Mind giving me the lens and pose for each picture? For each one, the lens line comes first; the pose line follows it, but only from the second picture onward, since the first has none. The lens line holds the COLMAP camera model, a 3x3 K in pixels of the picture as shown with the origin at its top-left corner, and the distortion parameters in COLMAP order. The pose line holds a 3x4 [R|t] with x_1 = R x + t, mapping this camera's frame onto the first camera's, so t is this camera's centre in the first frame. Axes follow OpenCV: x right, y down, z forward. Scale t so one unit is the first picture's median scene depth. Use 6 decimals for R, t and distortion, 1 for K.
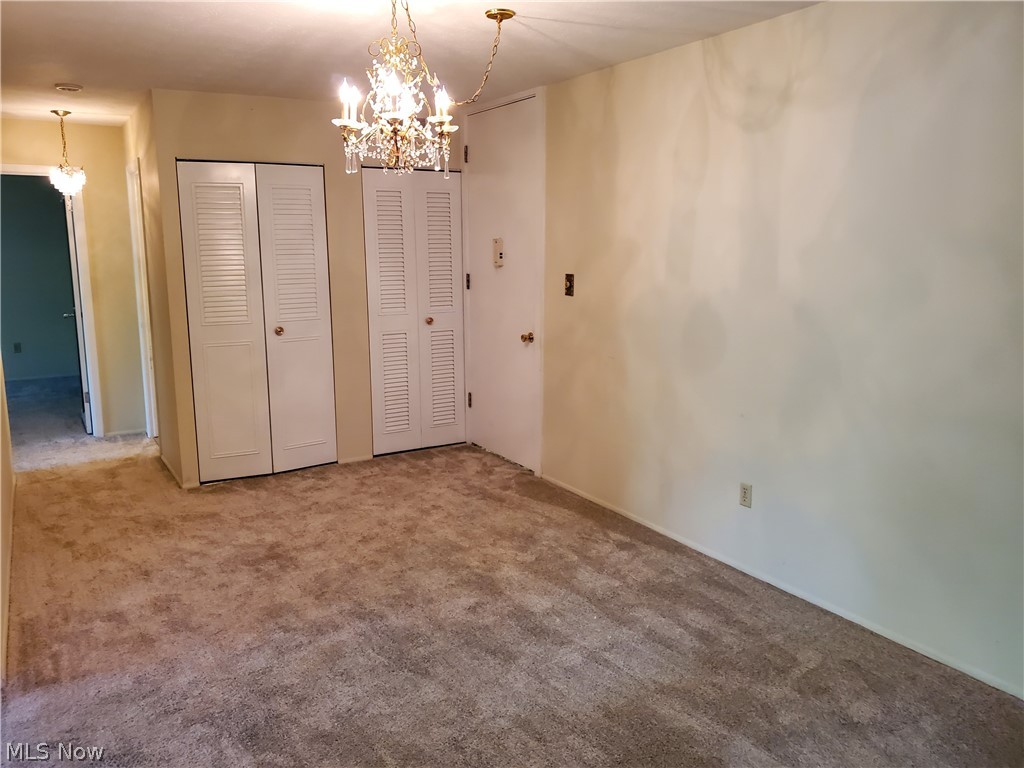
lens RADIAL K [[796.5, 0, 518.3], [0, 796.5, 384.6], [0, 0, 1]] dist [0.051041, -0.045223]
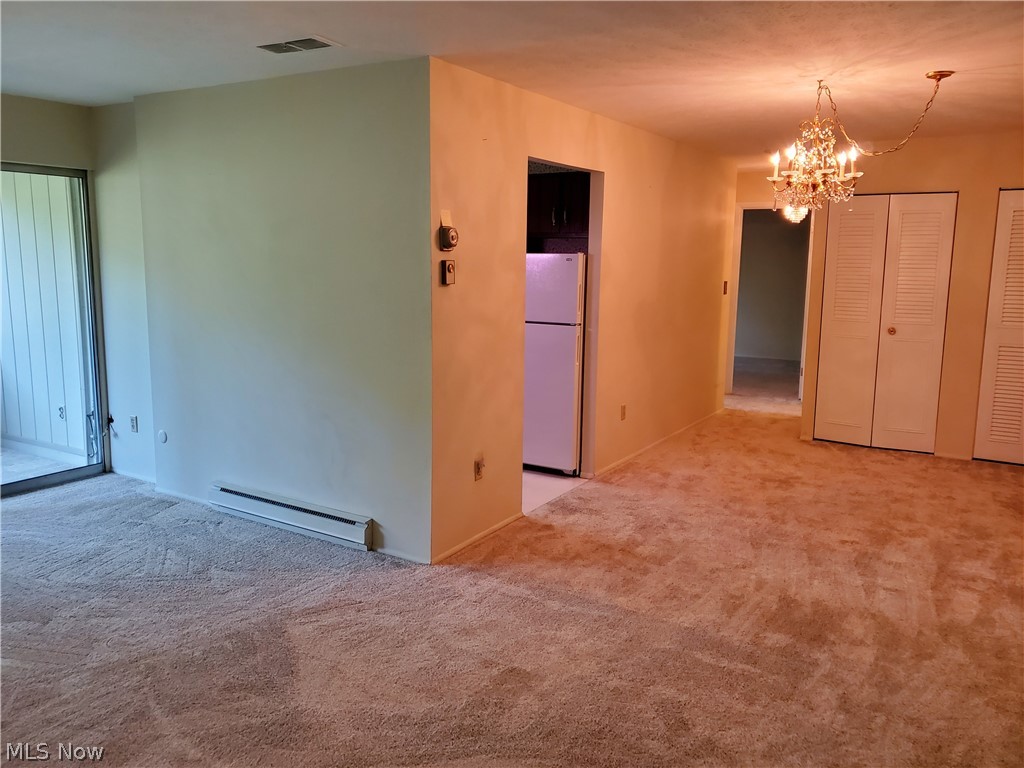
lens RADIAL K [[796.5, 0, 517.6], [0, 796.5, 377.8], [0, 0, 1]] dist [0.051041, -0.045223]
pose [[0.467622, 0.149144, -0.871255, 0.753806], [-0.177110, 0.981484, 0.072954, 0.021584], [0.866003, 0.120193, 0.485378, -0.103280]]
